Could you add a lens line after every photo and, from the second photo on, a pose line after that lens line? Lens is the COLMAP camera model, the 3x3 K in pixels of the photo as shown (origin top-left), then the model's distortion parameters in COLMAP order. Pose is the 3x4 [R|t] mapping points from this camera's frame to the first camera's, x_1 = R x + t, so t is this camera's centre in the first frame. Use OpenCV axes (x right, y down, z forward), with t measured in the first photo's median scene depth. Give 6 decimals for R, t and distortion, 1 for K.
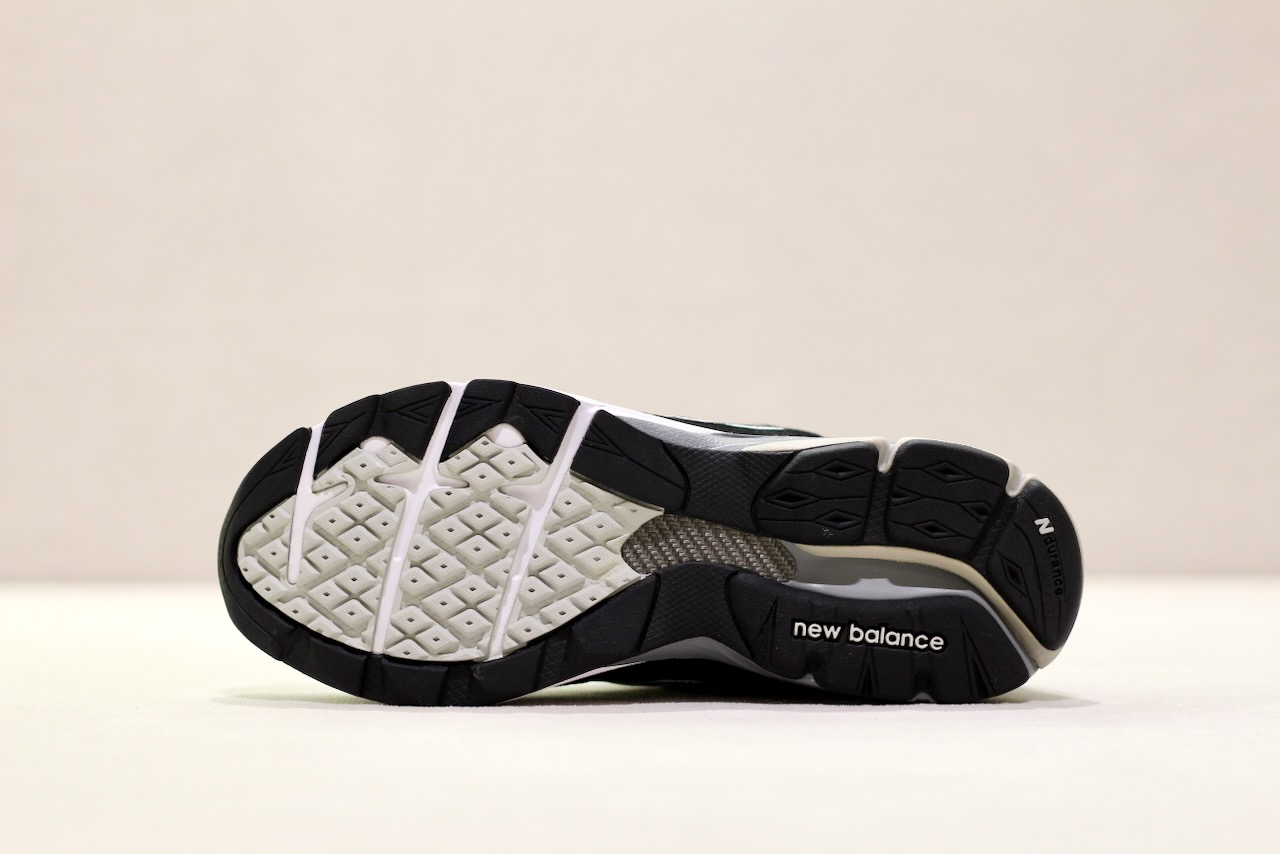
lens RADIAL K [[3209.1, 0, 640.0], [0, 3209.1, 427.0], [0, 0, 1]] dist [-0.099773, -0.602899]
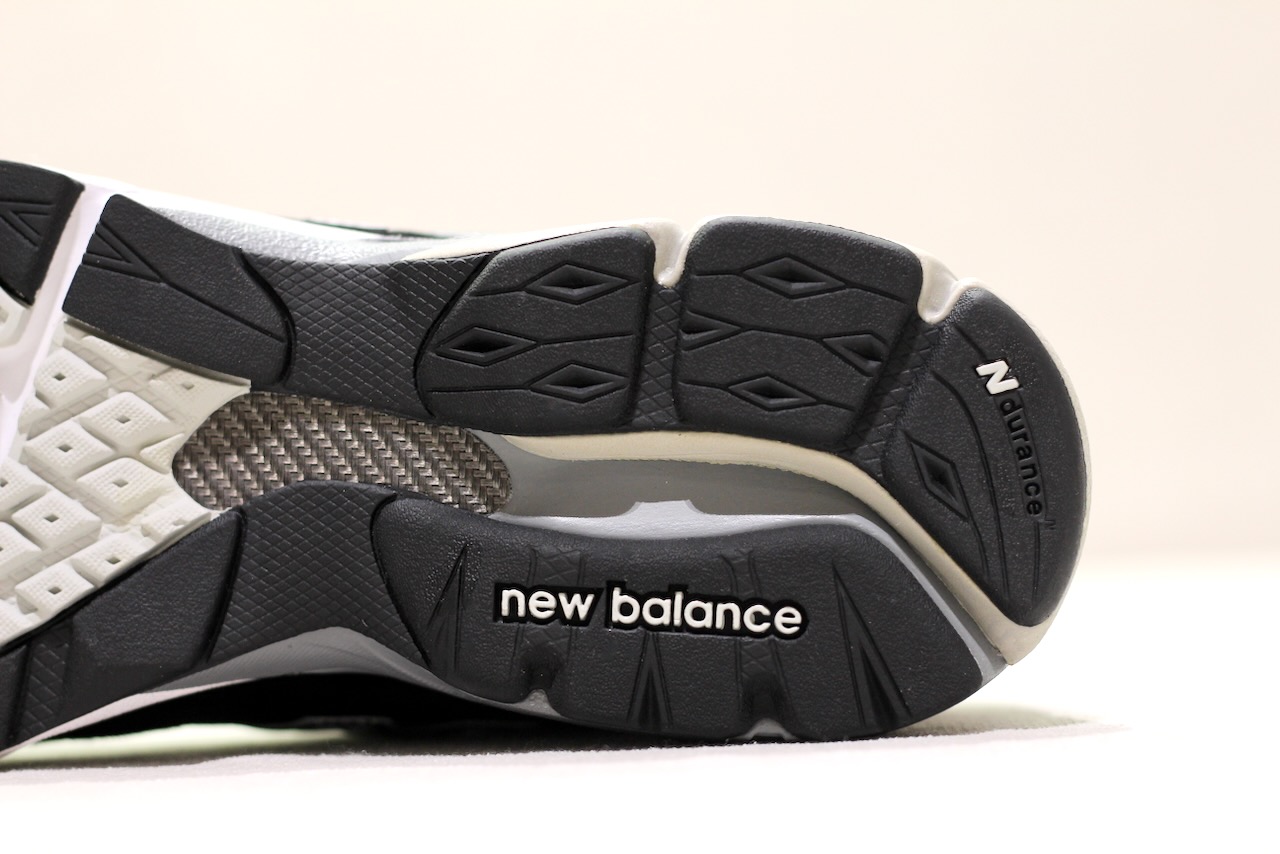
lens RADIAL K [[3209.1, 0, 640.0], [0, 3209.1, 427.0], [0, 0, 1]] dist [-0.099773, -0.602899]
pose [[0.989770, -0.050532, -0.133424, 0.137974], [0.045087, 0.998034, -0.043526, 0.058146], [0.135361, 0.037065, 0.990103, 0.501333]]
